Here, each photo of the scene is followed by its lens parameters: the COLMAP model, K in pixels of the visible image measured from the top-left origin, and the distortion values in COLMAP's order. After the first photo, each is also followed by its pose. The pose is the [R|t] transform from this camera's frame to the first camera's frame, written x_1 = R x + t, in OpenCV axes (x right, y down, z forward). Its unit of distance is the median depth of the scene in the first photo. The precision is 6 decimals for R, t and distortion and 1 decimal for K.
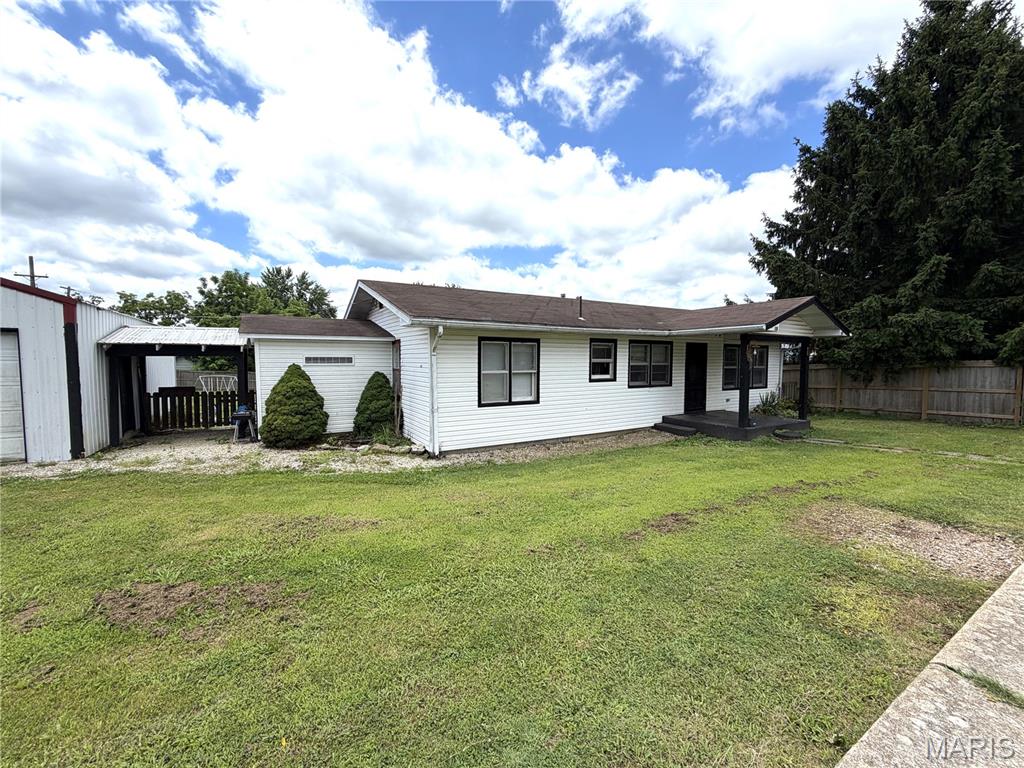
lens RADIAL K [[414.0, 0, 509.3], [0, 414.0, 383.8], [0, 0, 1]] dist [0.007081, 0.000169]
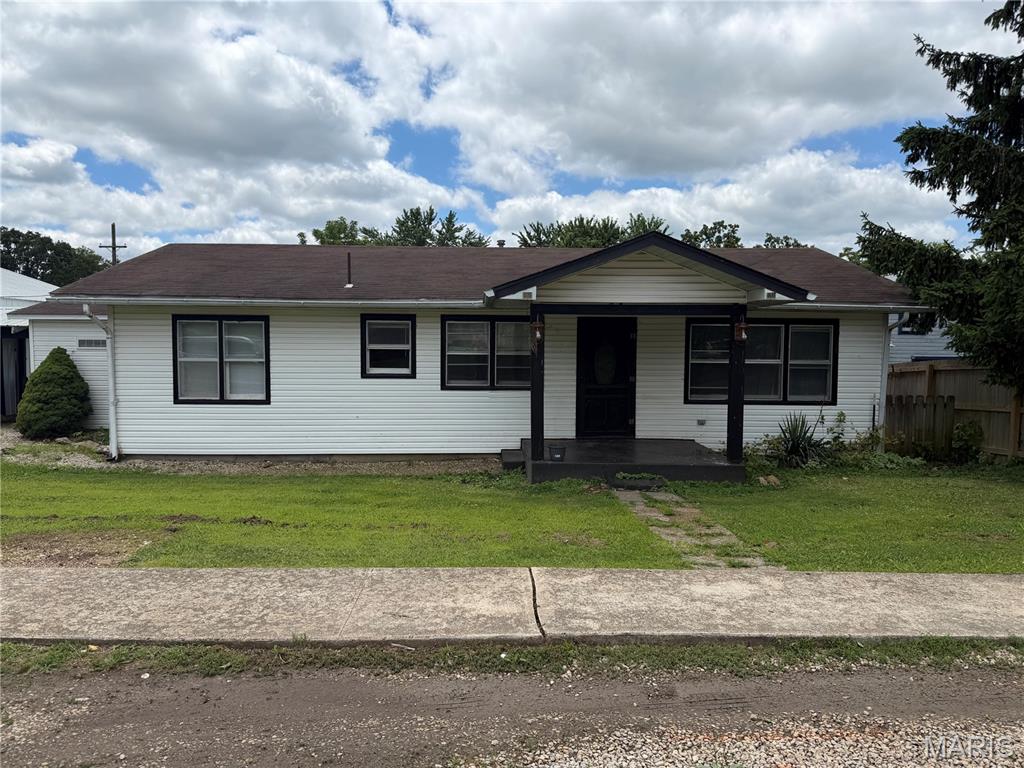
lens RADIAL K [[720.8, 0, 512.0], [0, 720.8, 383.9], [0, 0, 1]] dist [-0.004975, -0.003513]
pose [[0.890724, 0.033167, -0.453334, 0.917631], [-0.034463, 0.999391, 0.005404, -0.008962], [0.453237, 0.010810, 0.891325, 0.052560]]
